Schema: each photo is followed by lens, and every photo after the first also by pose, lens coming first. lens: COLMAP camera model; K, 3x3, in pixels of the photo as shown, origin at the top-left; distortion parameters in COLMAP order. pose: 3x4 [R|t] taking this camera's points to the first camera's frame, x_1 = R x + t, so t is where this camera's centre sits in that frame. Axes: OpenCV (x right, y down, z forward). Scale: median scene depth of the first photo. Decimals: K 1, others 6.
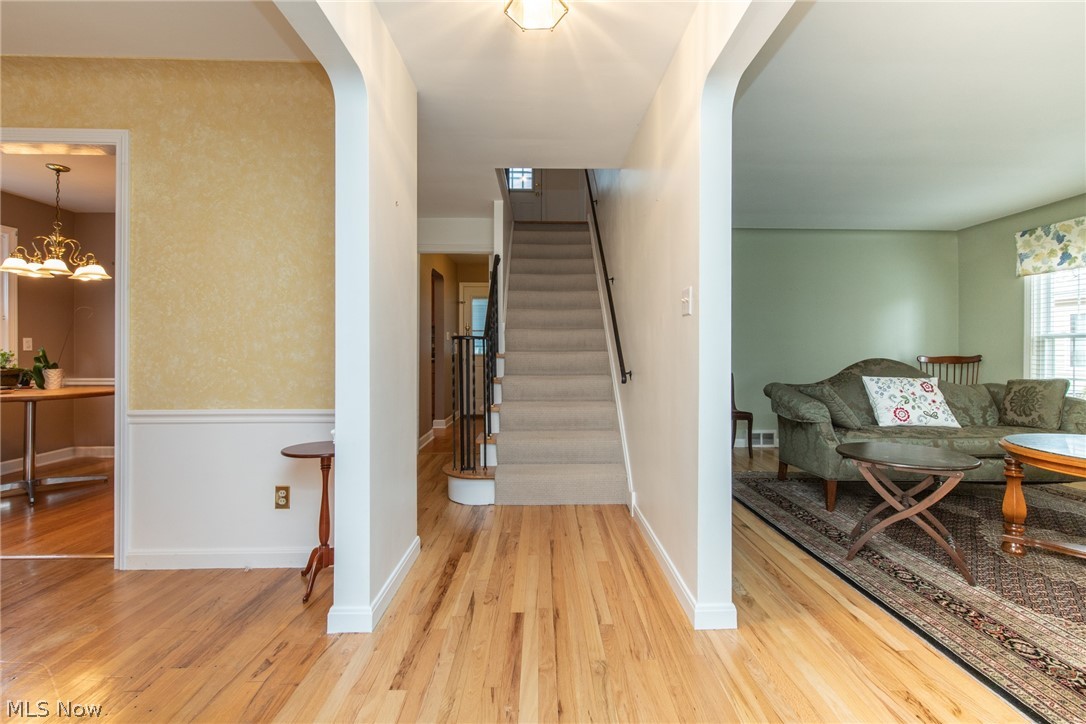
lens RADIAL K [[482.4, 0, 544.4], [0, 482.4, 356.8], [0, 0, 1]] dist [-0.000097, -0.000014]
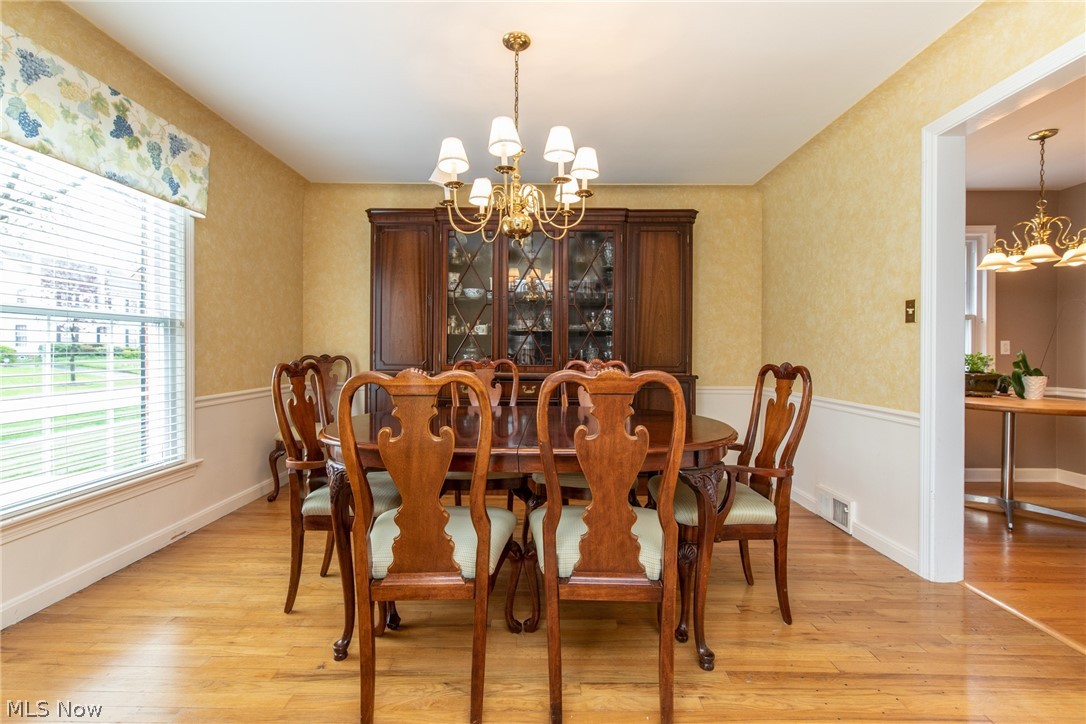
lens RADIAL K [[474.6, 0, 544.2], [0, 474.6, 356.0], [0, 0, 1]] dist [0.000696, 0.000495]
pose [[-0.016862, -0.000979, -0.999857, -0.171318], [-0.005773, 0.999983, -0.000882, -0.004518], [0.999841, 0.005757, -0.016867, 0.153706]]
